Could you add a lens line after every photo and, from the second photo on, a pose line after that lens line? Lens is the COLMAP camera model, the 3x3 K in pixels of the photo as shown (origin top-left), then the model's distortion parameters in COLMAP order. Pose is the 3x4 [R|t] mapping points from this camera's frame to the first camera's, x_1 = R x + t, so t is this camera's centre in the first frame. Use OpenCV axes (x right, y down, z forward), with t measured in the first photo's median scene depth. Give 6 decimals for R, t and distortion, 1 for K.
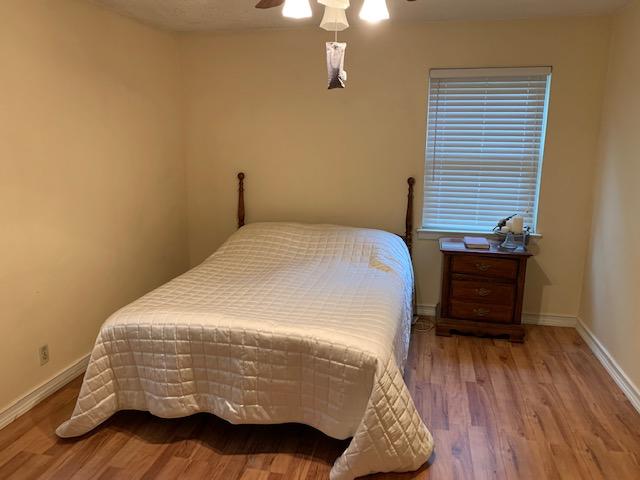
lens RADIAL K [[494.0, 0, 320.0], [0, 494.0, 240.0], [0, 0, 1]] dist [-0.005266, 0.006244]
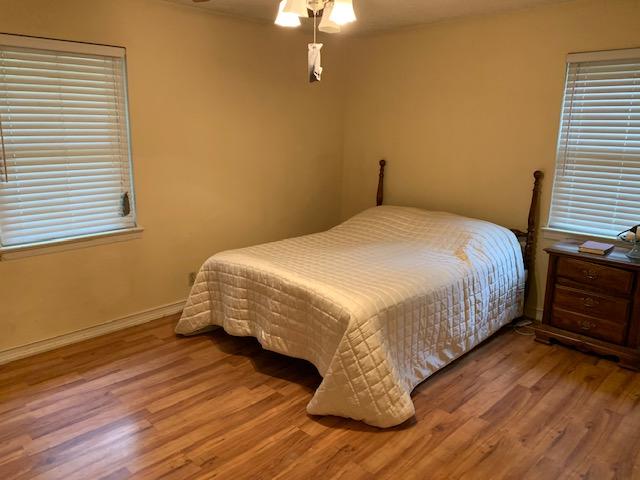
lens RADIAL K [[493.1, 0, 320.0], [0, 493.1, 240.0], [0, 0, 1]] dist [0.055843, -0.098937]
pose [[0.845758, 0.124277, -0.518892, 0.558570], [-0.120316, 0.991870, 0.041451, 0.022809], [0.519825, 0.027374, 0.853834, -0.023738]]
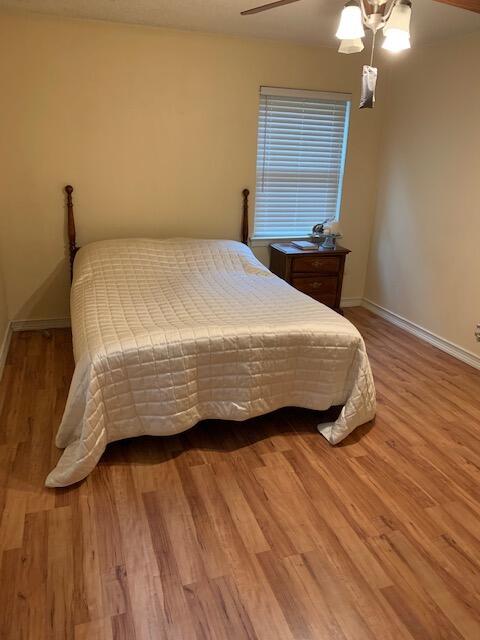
lens RADIAL K [[484.7, 0, 240.0], [0, 484.7, 320.0], [0, 0, 1]] dist [0.052941, -0.094020]
pose [[0.855884, -0.144448, 0.496586, -0.658961], [0.077276, 0.985142, 0.153373, -0.013287], [-0.511362, -0.092895, 0.854330, 0.098576]]
